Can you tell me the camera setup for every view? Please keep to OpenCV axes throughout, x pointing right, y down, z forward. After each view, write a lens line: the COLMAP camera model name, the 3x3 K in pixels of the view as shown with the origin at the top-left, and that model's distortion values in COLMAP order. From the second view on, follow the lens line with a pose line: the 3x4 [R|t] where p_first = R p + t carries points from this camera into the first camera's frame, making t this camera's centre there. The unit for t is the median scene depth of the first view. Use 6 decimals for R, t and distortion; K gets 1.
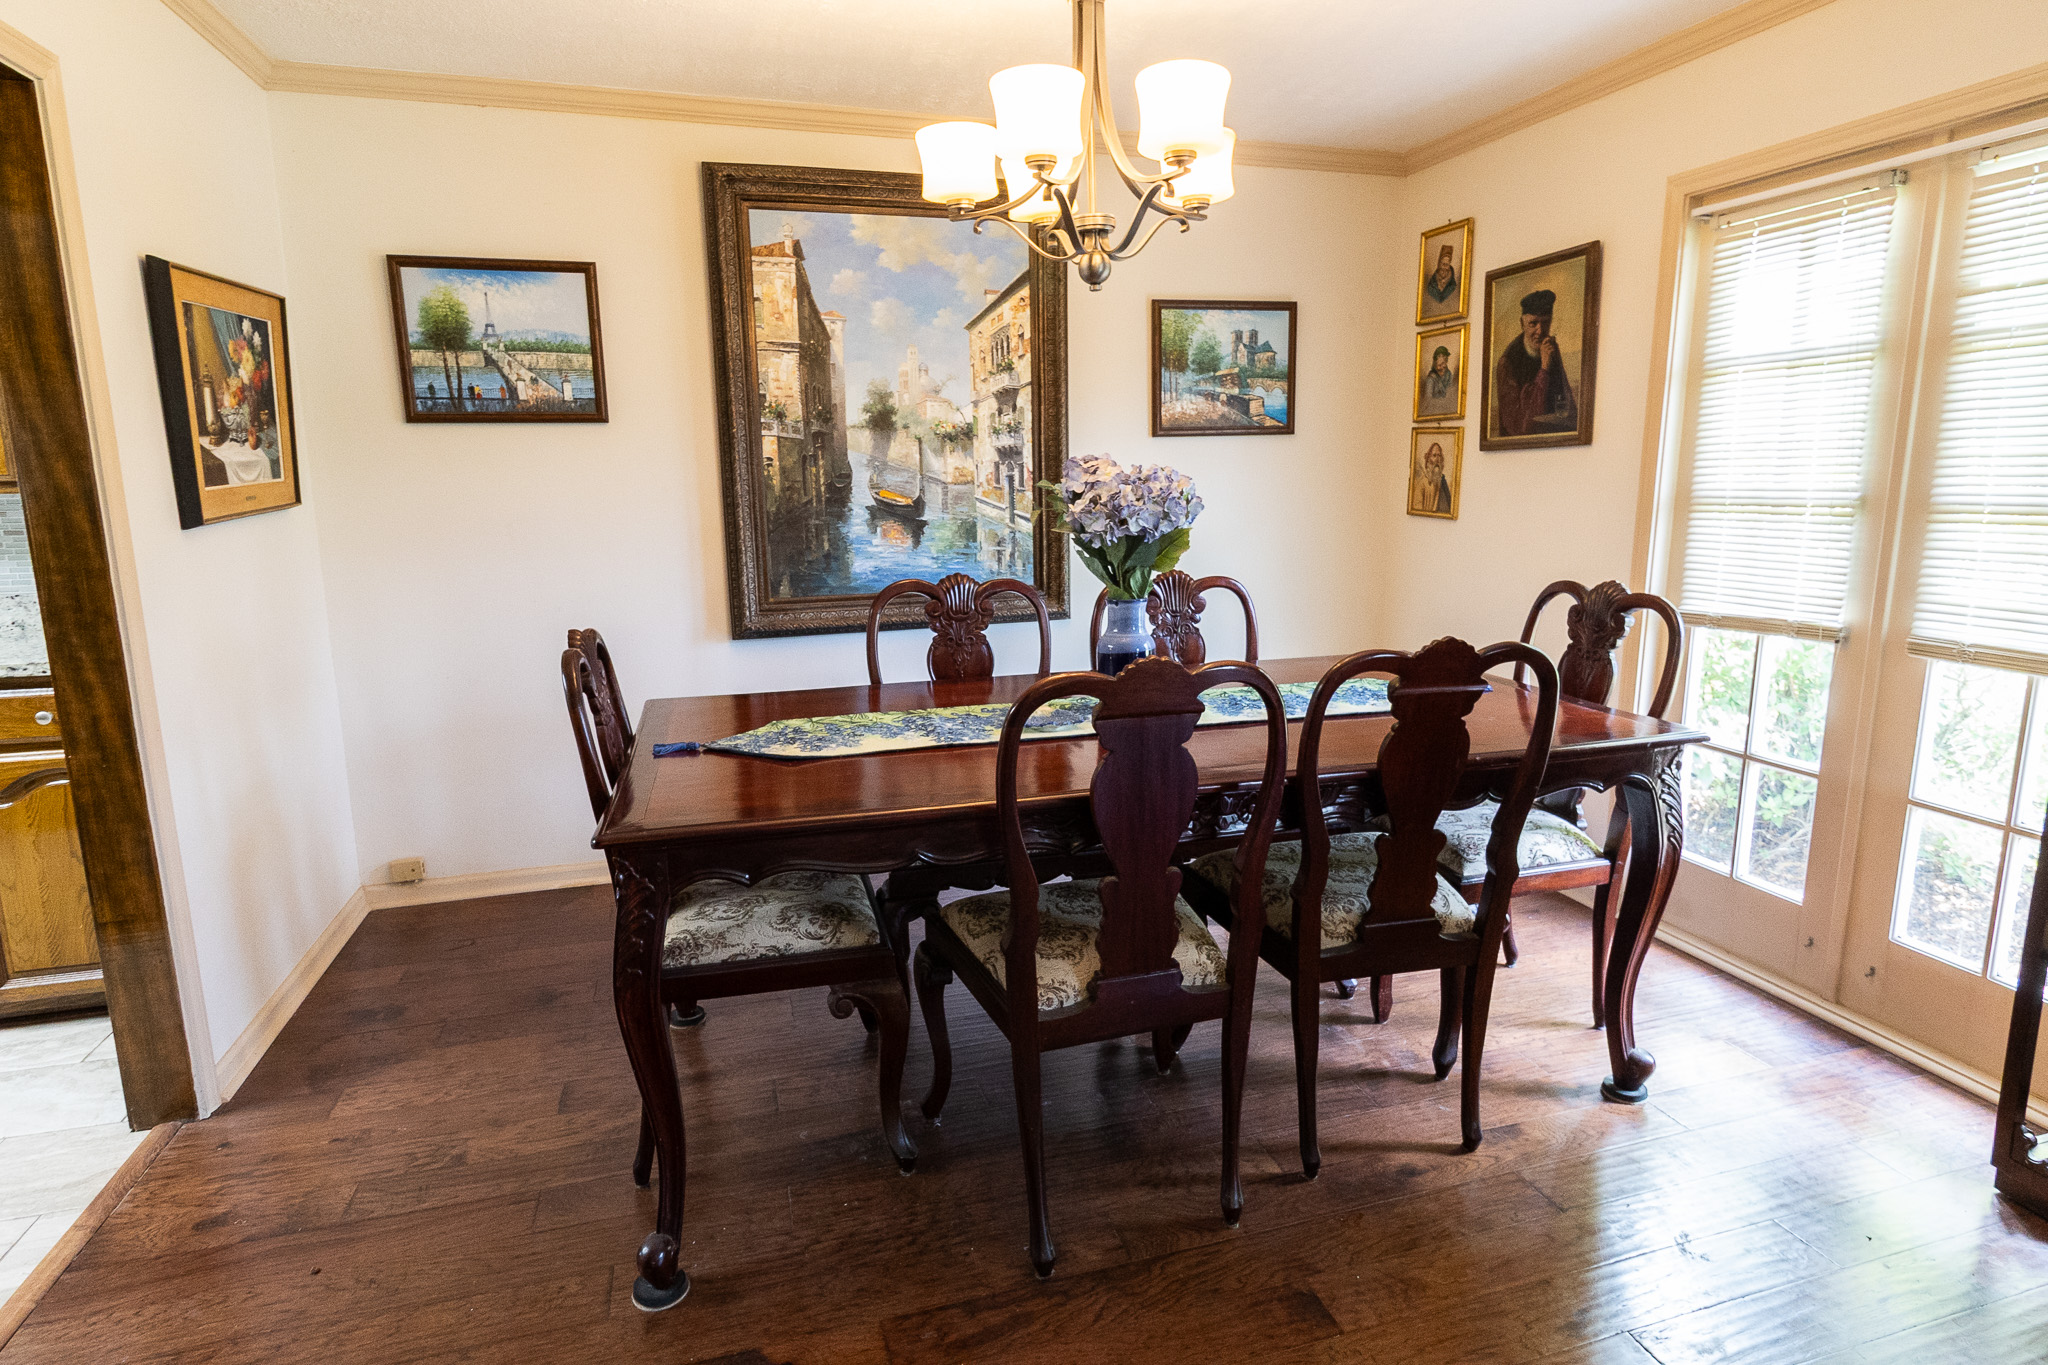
lens RADIAL K [[1091.1, 0, 1035.2], [0, 1091.1, 666.5], [0, 0, 1]] dist [-0.001477, -0.000476]
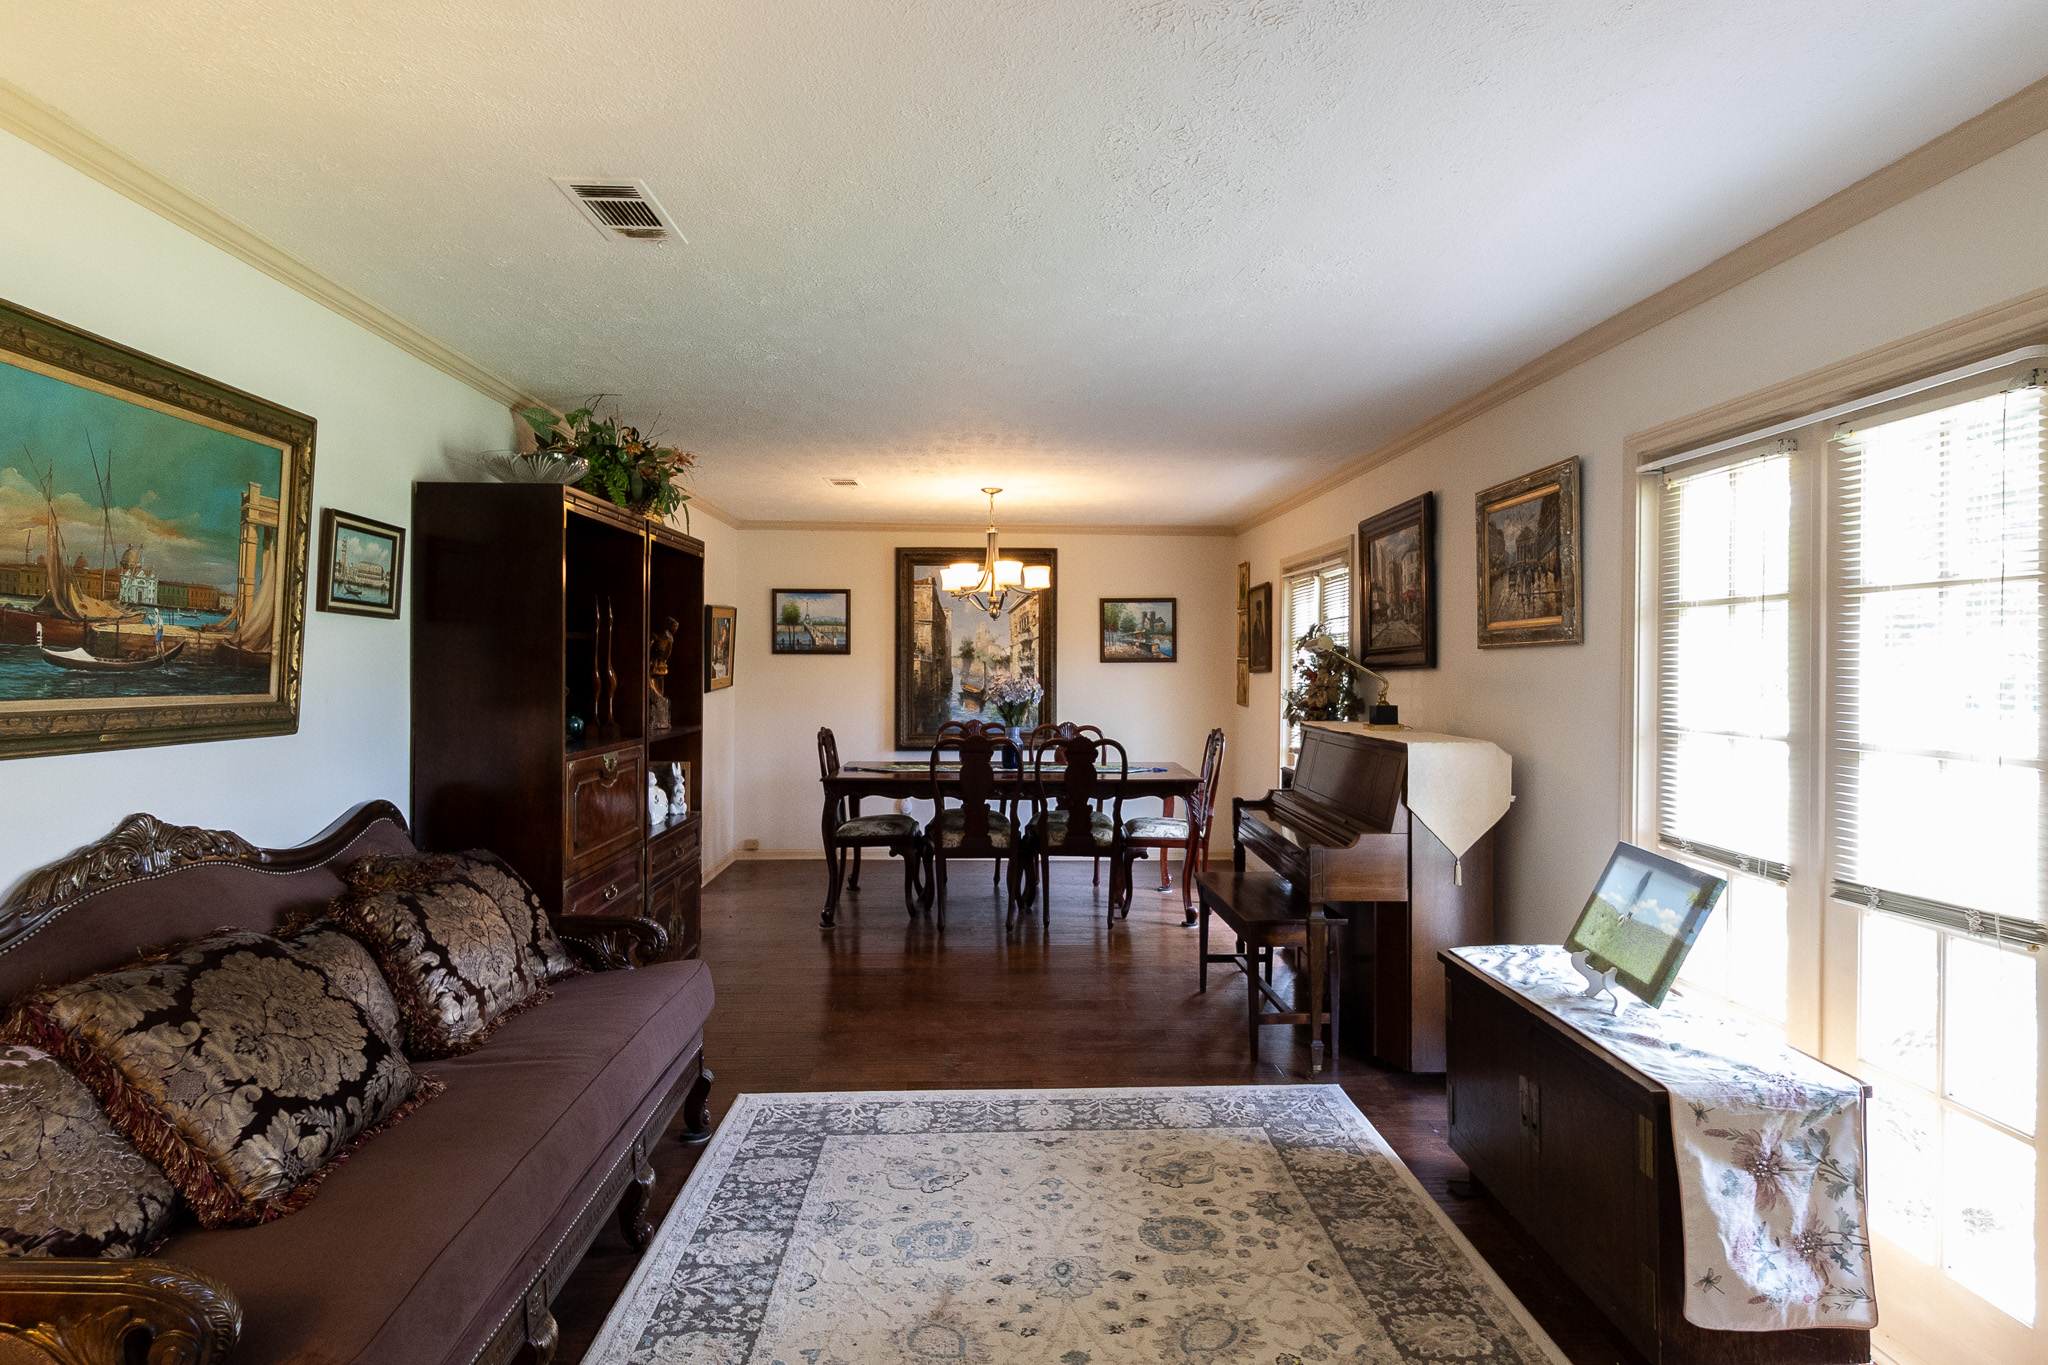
lens RADIAL K [[1091.1, 0, 1035.2], [0, 1091.1, 666.5], [0, 0, 1]] dist [-0.001477, -0.000476]
pose [[0.970403, 0.017156, -0.240880, 0.521805], [-0.059949, 0.983364, -0.171471, 0.168071], [0.233931, 0.180837, 0.955288, -1.064550]]
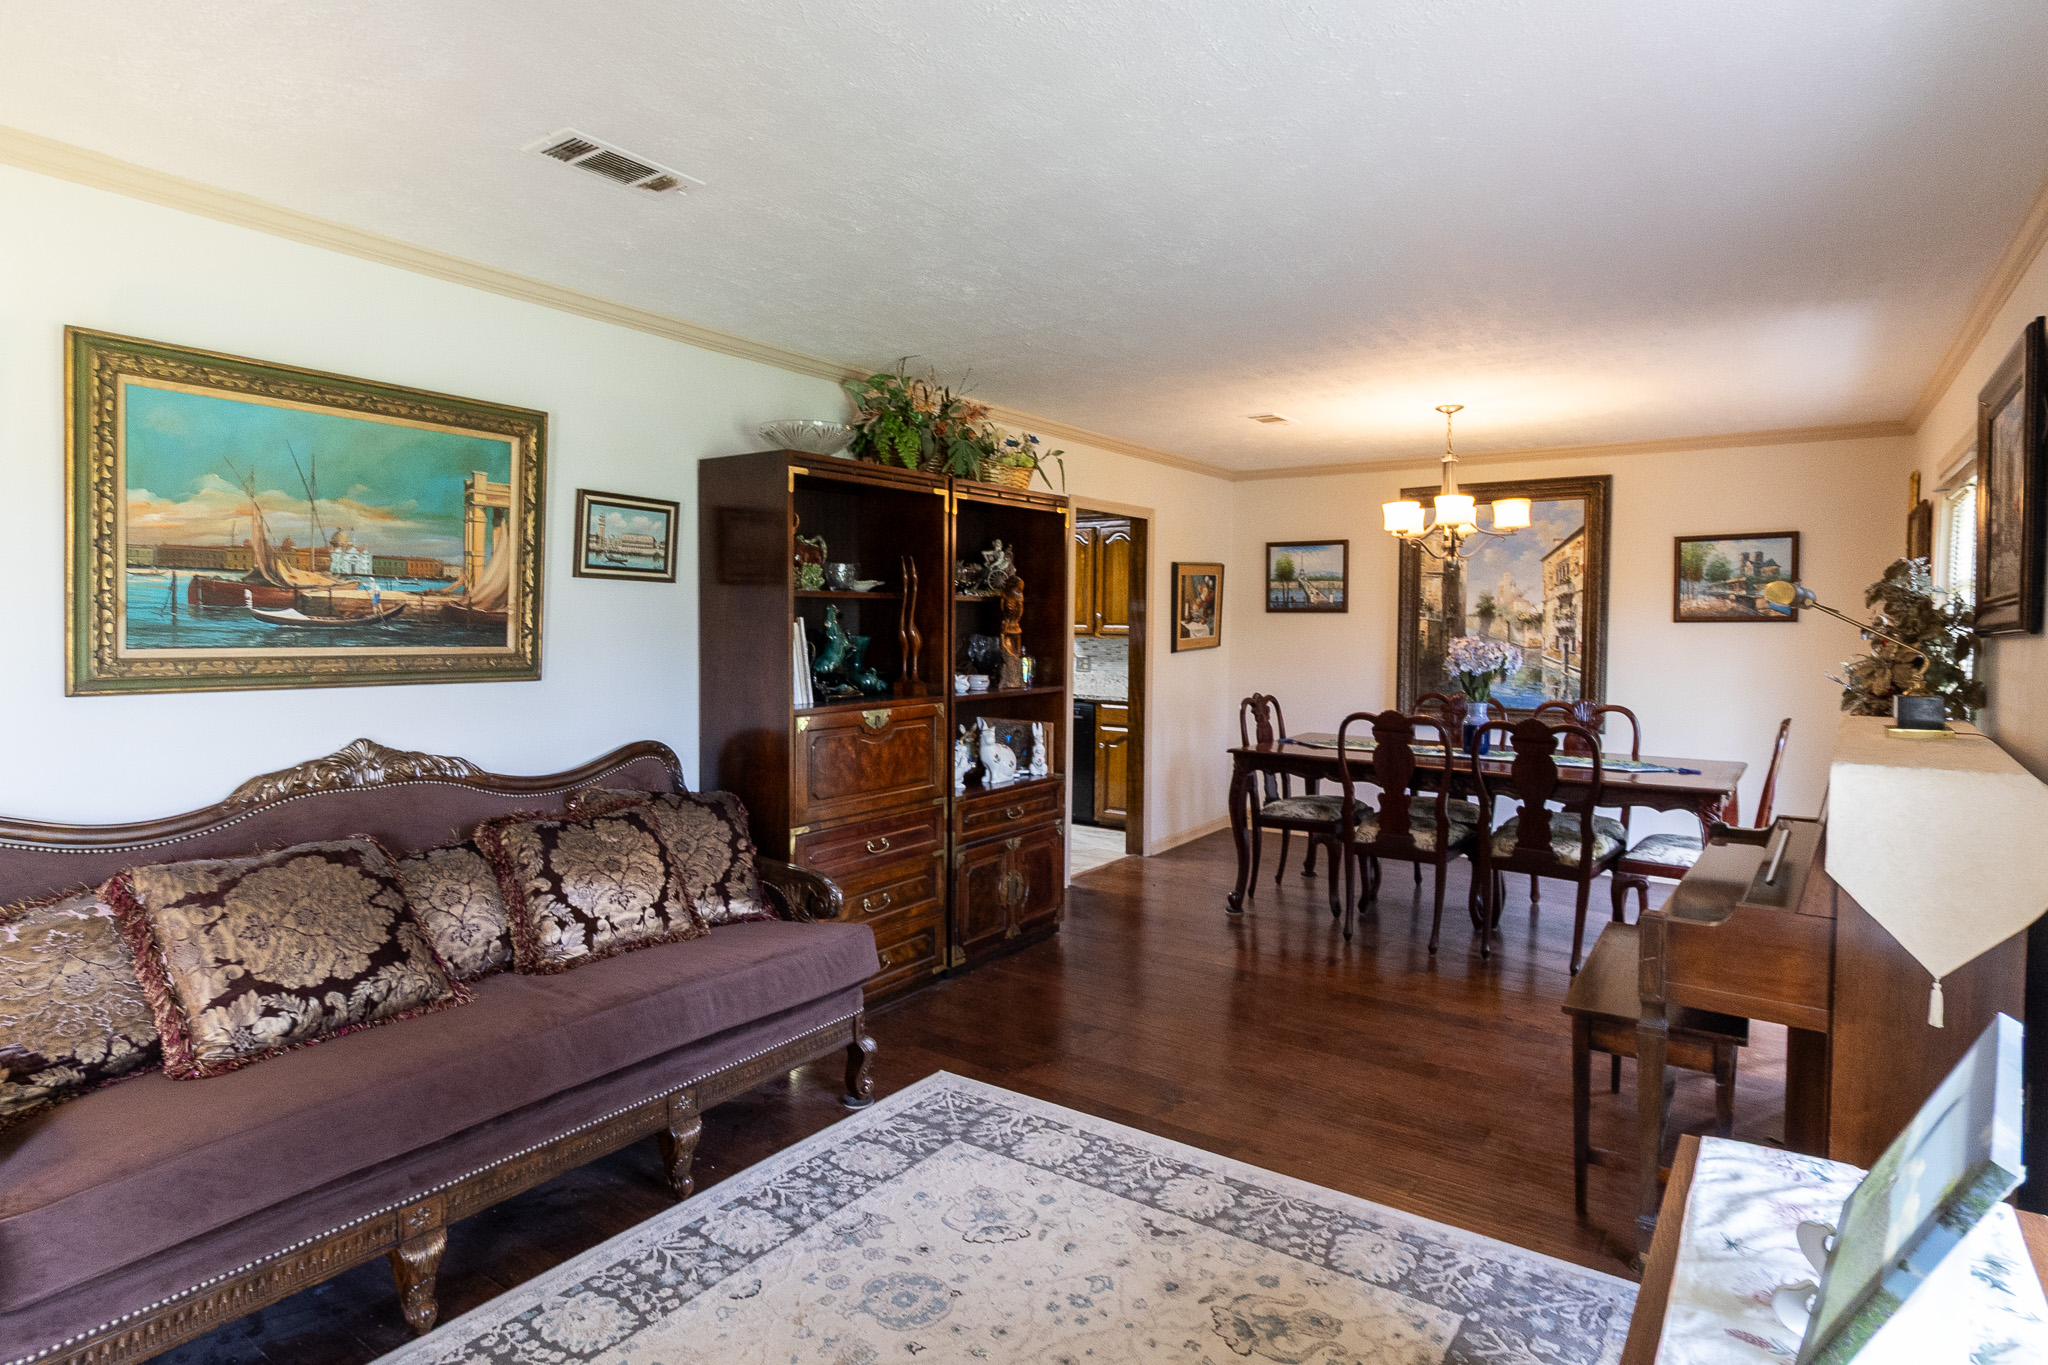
lens RADIAL K [[1091.1, 0, 1035.2], [0, 1091.1, 666.5], [0, 0, 1]] dist [-0.001477, -0.000476]
pose [[0.621909, 0.049027, -0.781554, 0.813853], [-0.155627, 0.985869, -0.061994, 0.092856], [0.767470, 0.160186, 0.620750, -0.686093]]
